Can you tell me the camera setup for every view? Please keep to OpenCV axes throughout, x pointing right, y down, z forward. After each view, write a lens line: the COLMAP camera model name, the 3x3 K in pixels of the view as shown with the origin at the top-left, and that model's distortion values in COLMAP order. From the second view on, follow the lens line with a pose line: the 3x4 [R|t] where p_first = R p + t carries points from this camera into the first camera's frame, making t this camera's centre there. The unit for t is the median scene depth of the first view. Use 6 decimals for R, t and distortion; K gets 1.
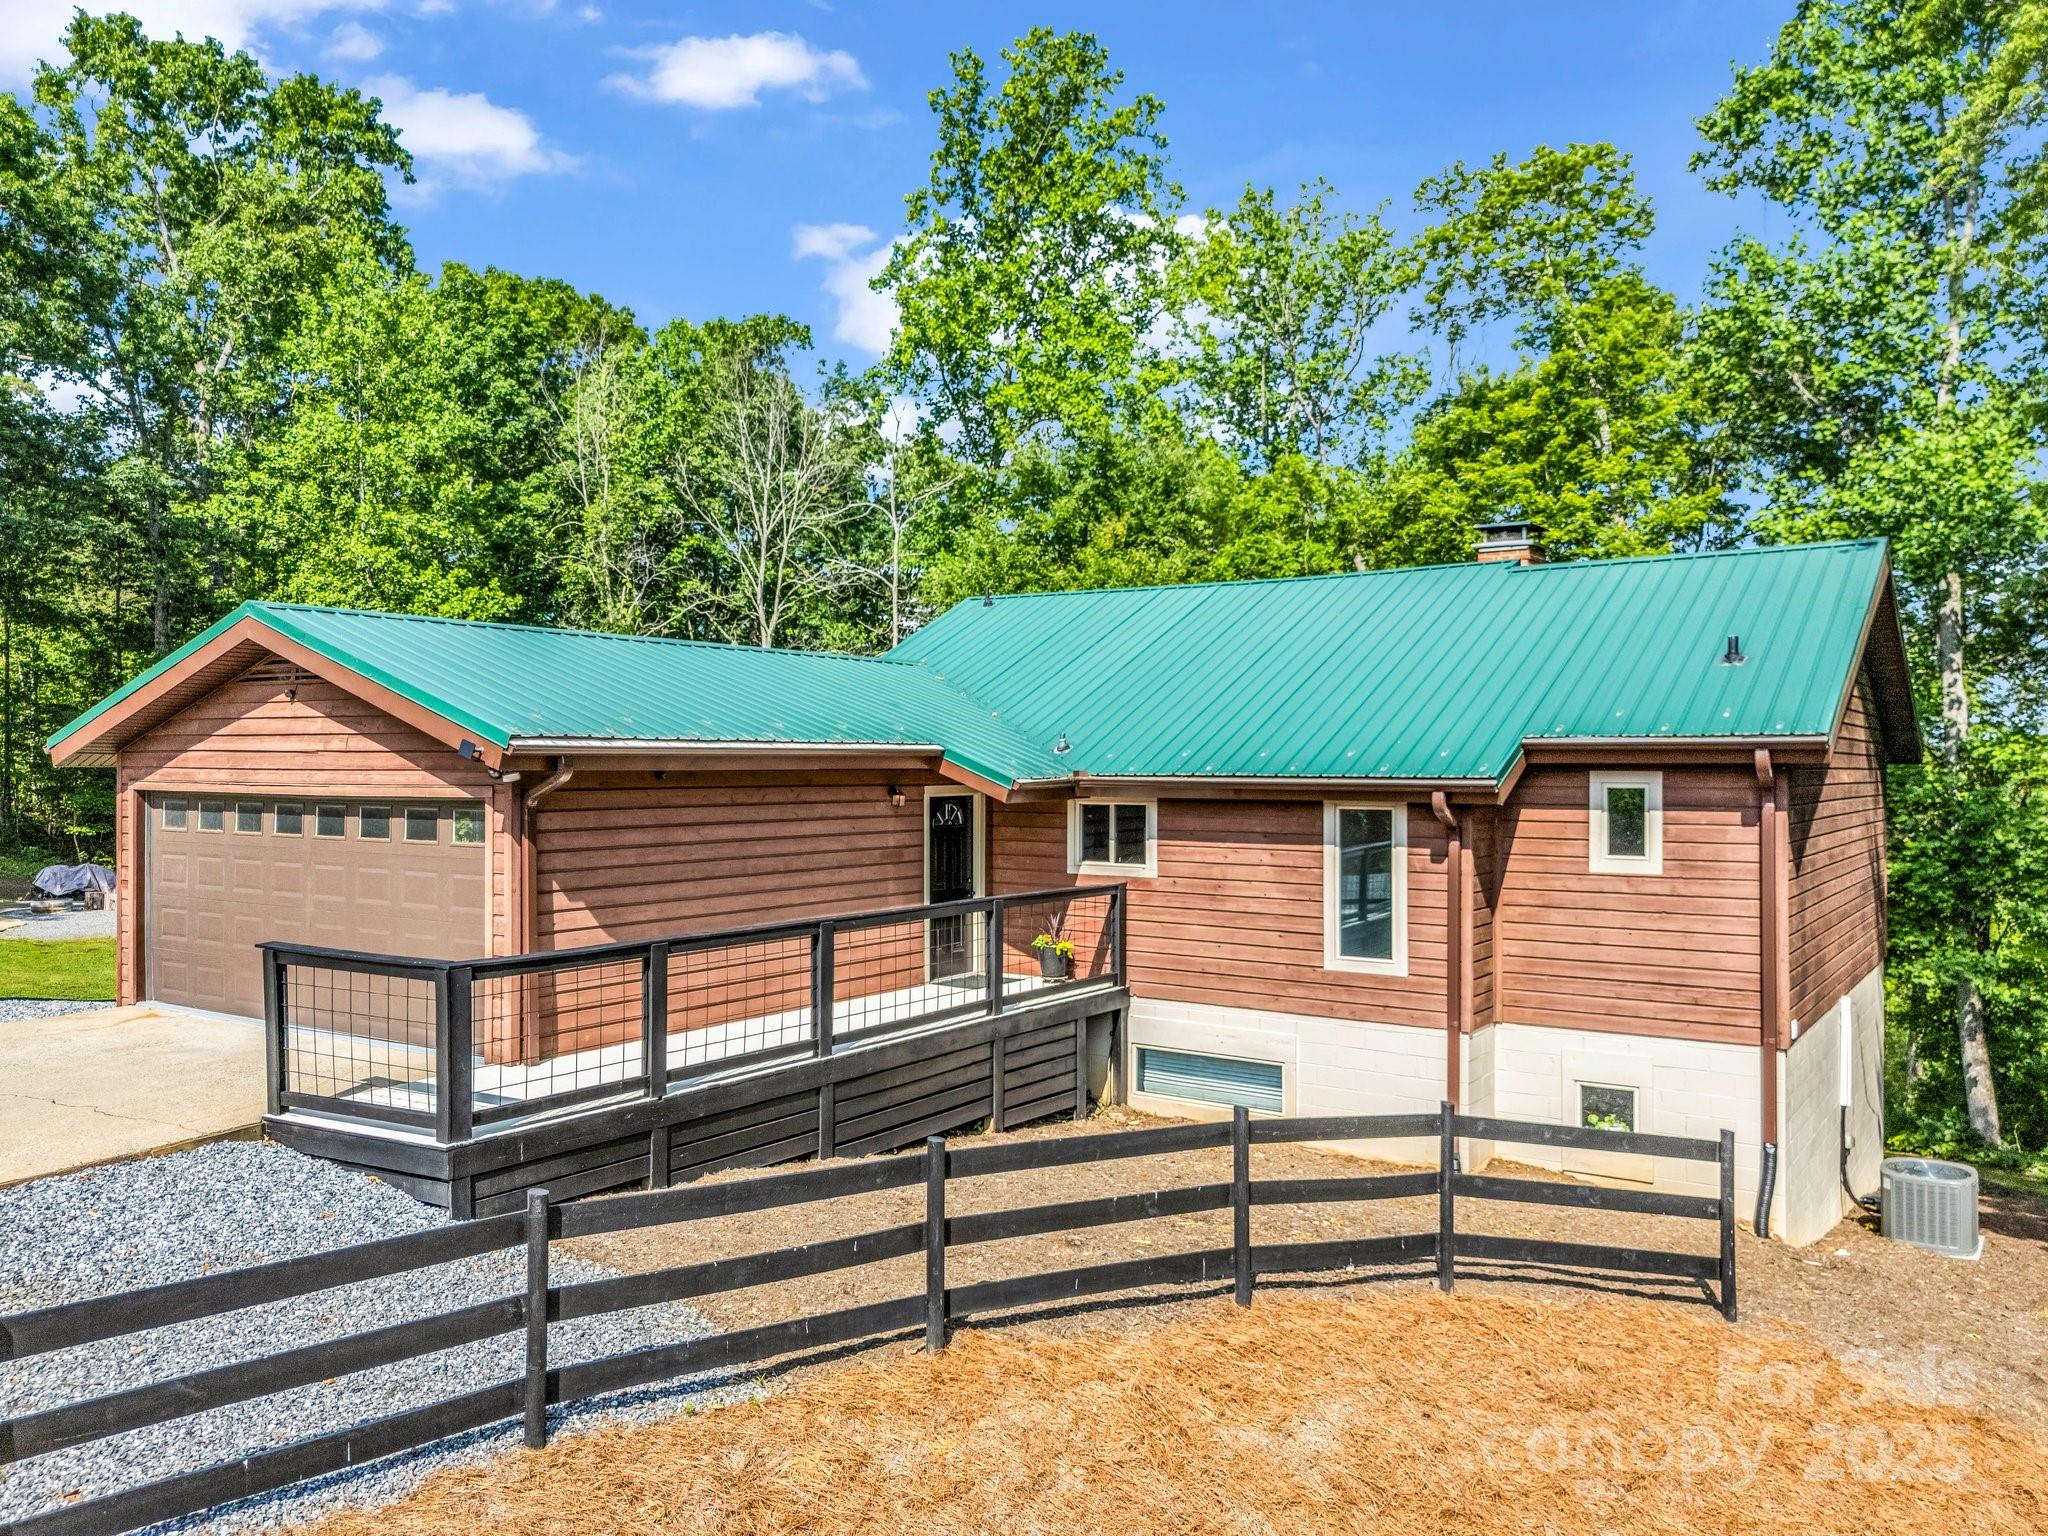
lens RADIAL K [[1526.4, 0, 1024.0], [0, 1526.4, 768.0], [0, 0, 1]] dist [0.089385, -0.094569]
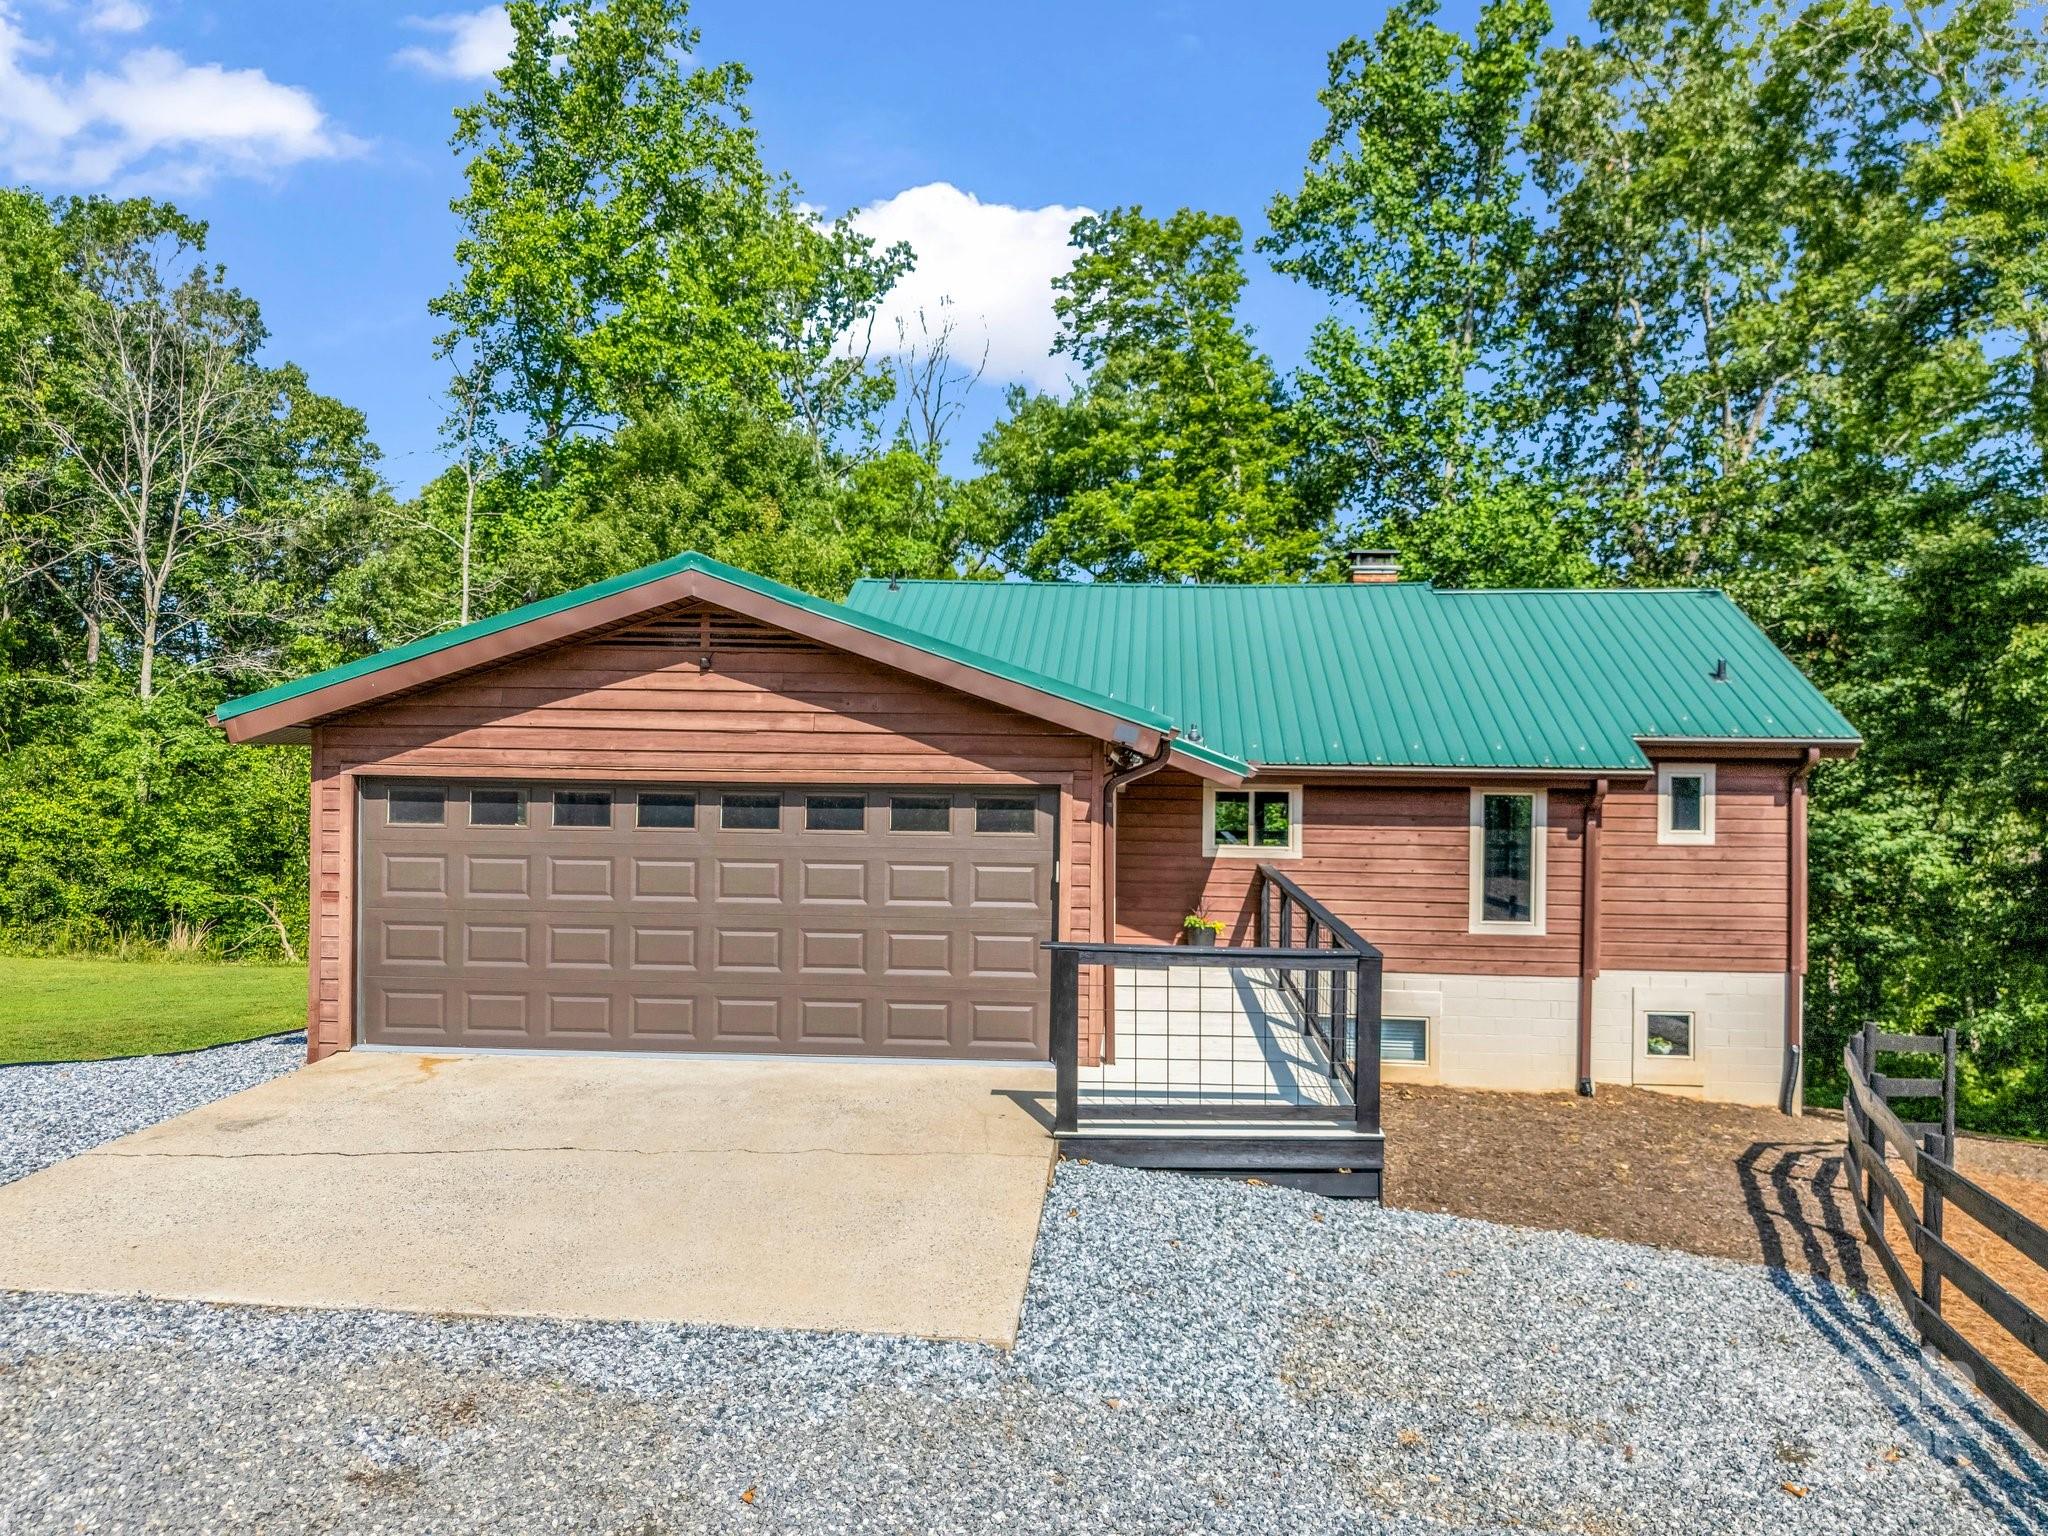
lens RADIAL K [[1526.4, 0, 1024.0], [0, 1526.4, 768.0], [0, 0, 1]] dist [0.089385, -0.094569]
pose [[0.868901, 0.004935, 0.494961, -0.685390], [-0.008677, 0.999949, 0.005263, 0.003795], [-0.494909, -0.008868, 0.868899, 0.166866]]
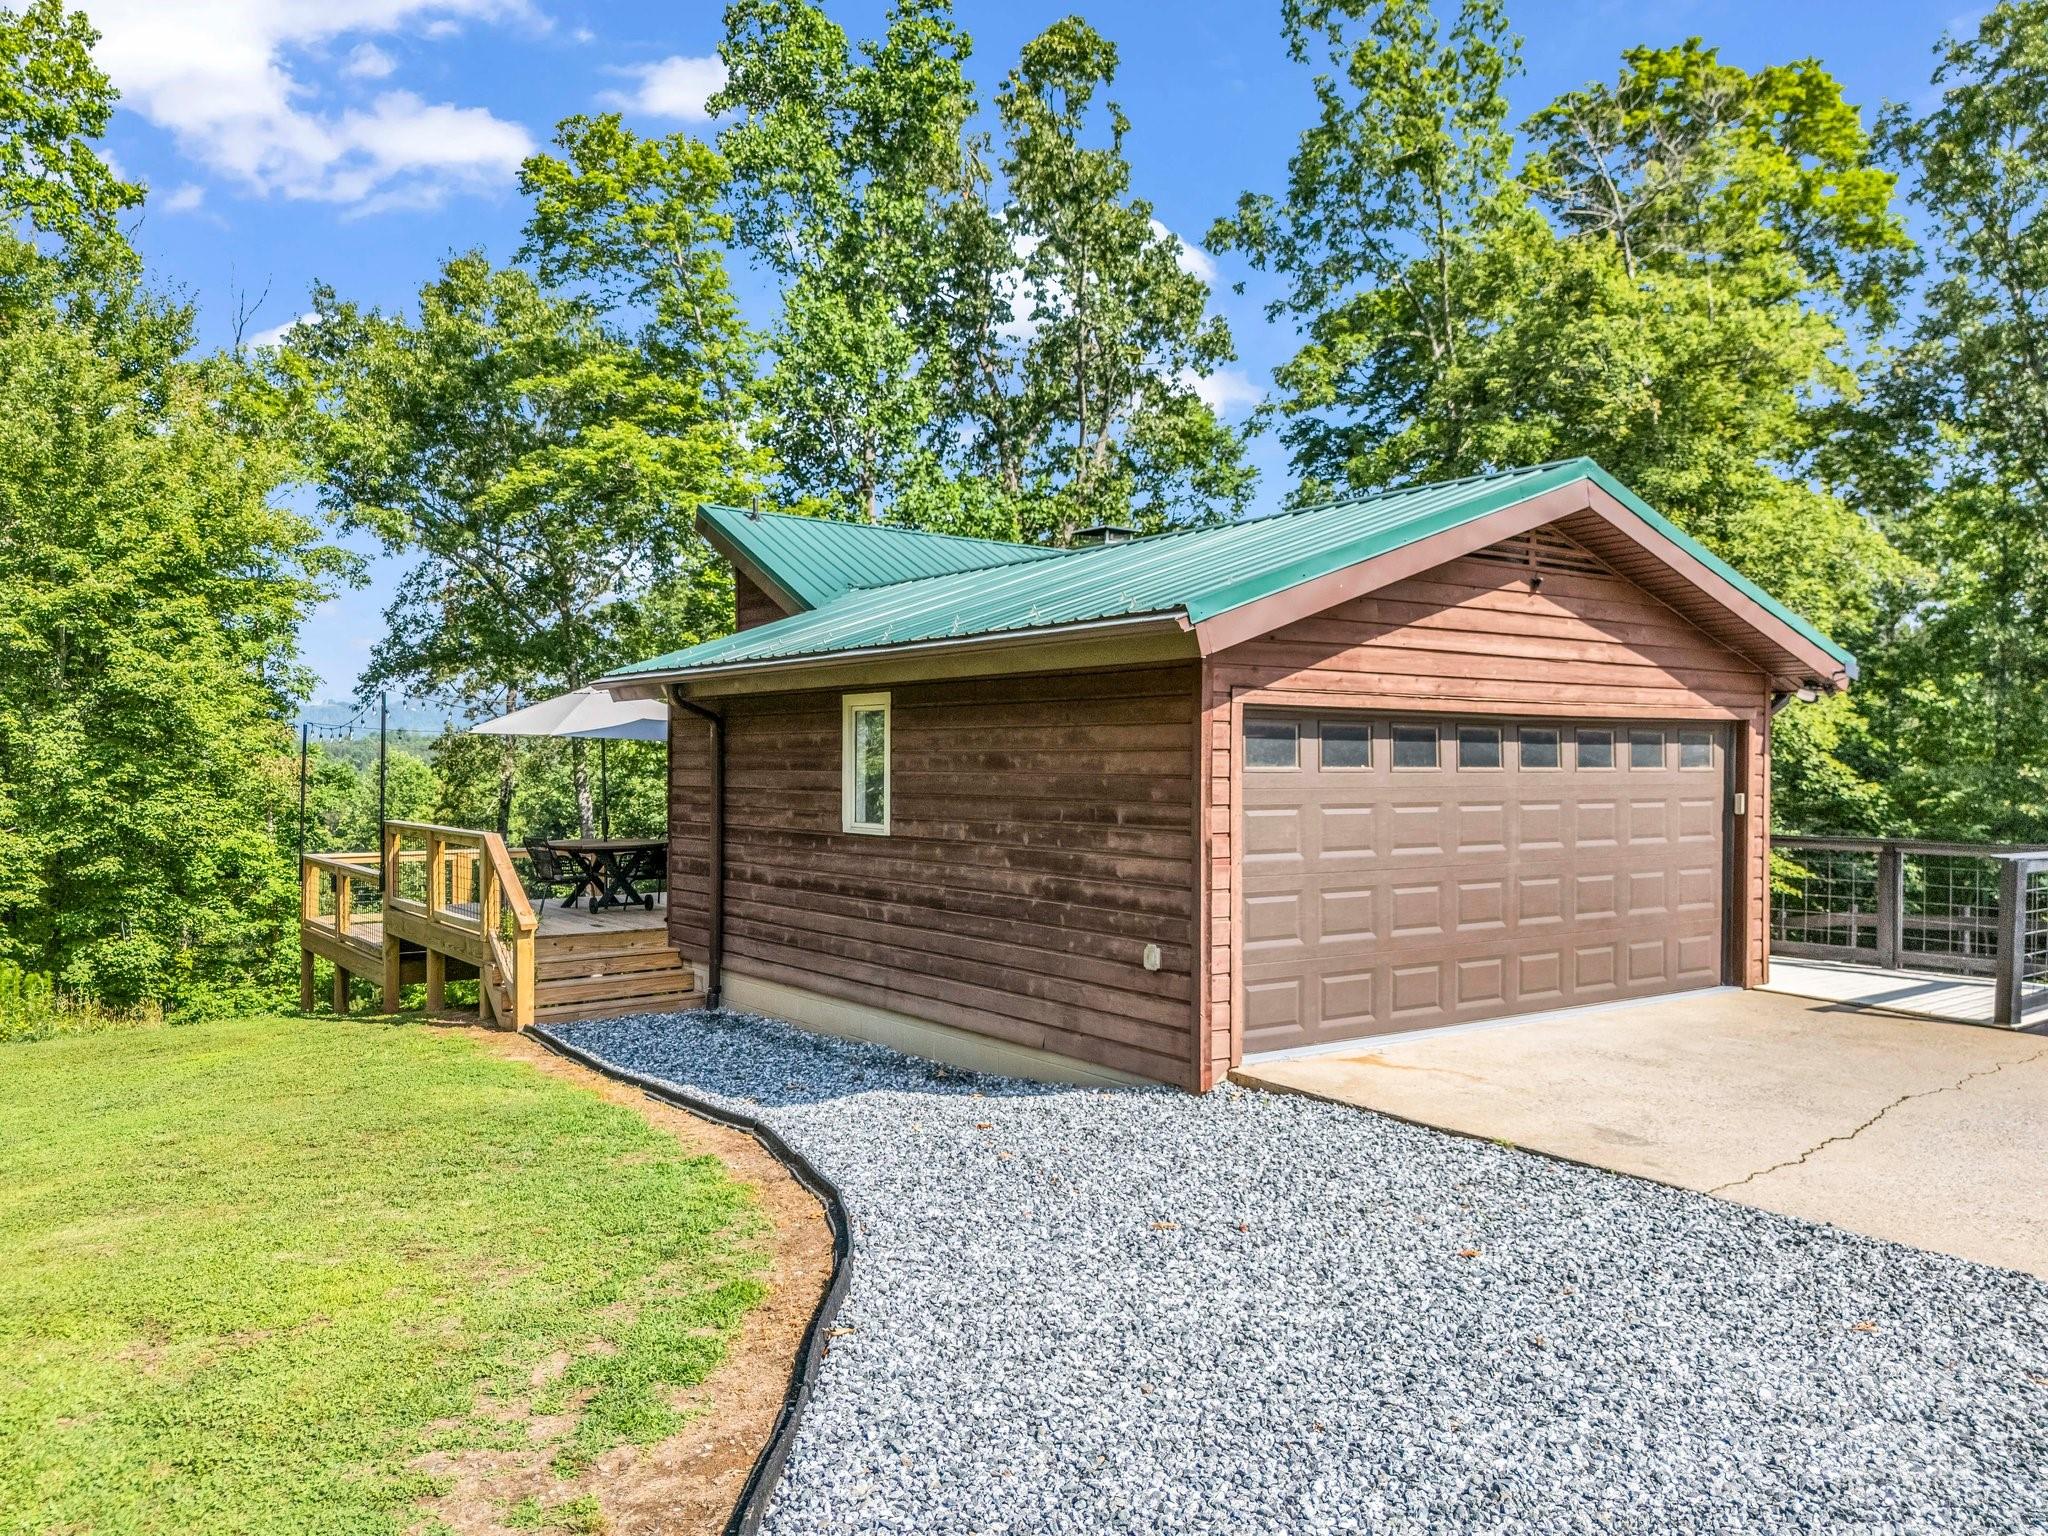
lens RADIAL K [[1526.4, 0, 1024.0], [0, 1526.4, 768.0], [0, 0, 1]] dist [0.089385, -0.094569]
pose [[0.335109, -0.003893, 0.942171, -1.189360], [0.002438, 0.999992, 0.003265, 0.037942], [-0.942176, 0.001203, 0.335116, 0.912637]]
